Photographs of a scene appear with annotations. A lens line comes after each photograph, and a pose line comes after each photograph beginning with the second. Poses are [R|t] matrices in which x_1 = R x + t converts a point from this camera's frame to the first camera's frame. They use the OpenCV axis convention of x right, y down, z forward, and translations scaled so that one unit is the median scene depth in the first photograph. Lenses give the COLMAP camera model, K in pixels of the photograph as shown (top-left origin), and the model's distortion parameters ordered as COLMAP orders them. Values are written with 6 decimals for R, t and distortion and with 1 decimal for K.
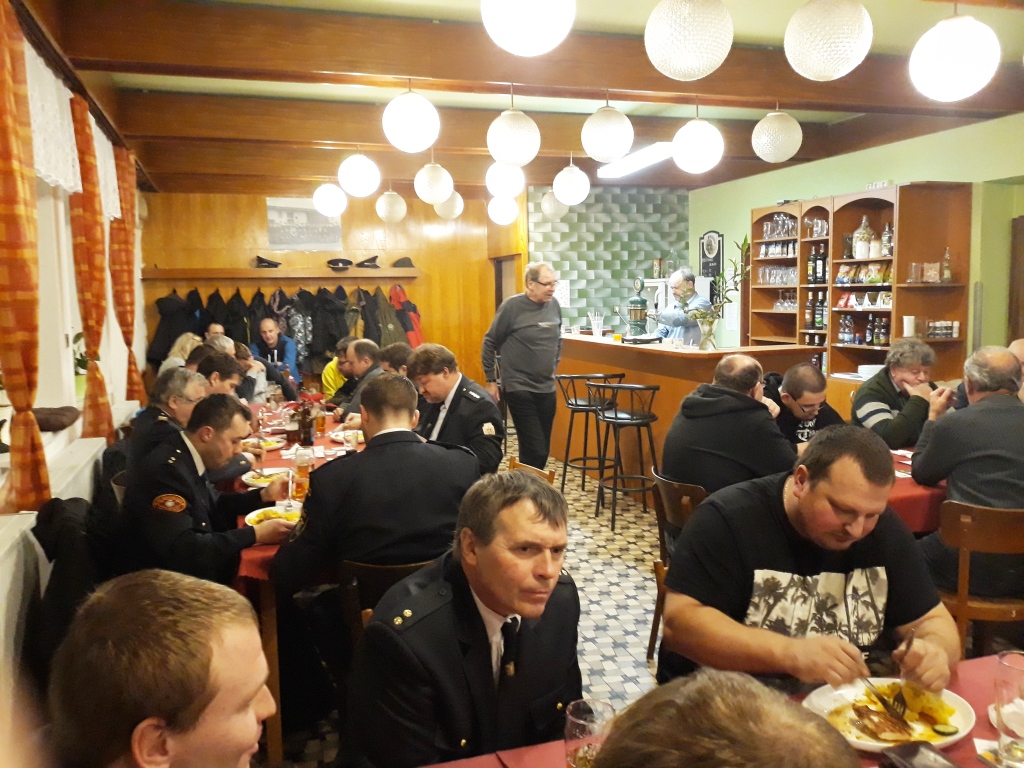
lens RADIAL K [[853.5, 0, 513.4], [0, 853.5, 356.9], [0, 0, 1]] dist [0.039207, -0.104151]
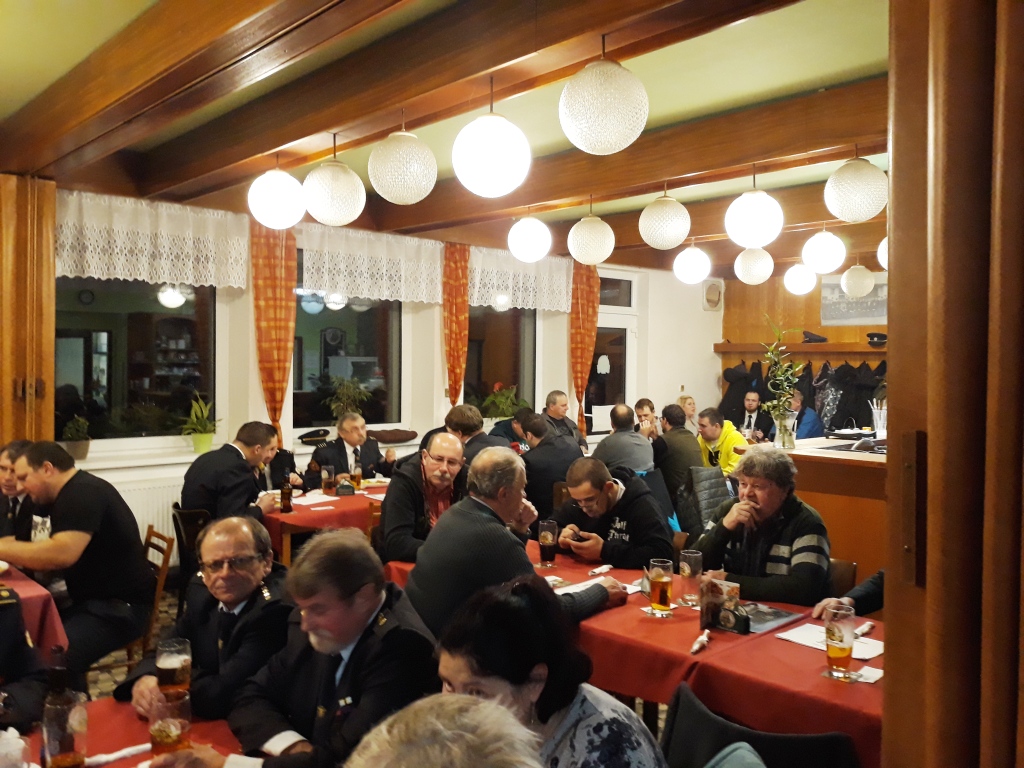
lens RADIAL K [[853.5, 0, 507.6], [0, 853.5, 359.3], [0, 0, 1]] dist [0.039207, -0.104151]
pose [[0.437312, 0.019375, -0.899101, 0.713205], [-0.082811, 0.996388, -0.018807, -0.046928], [0.895489, 0.082680, 0.437337, 0.295743]]
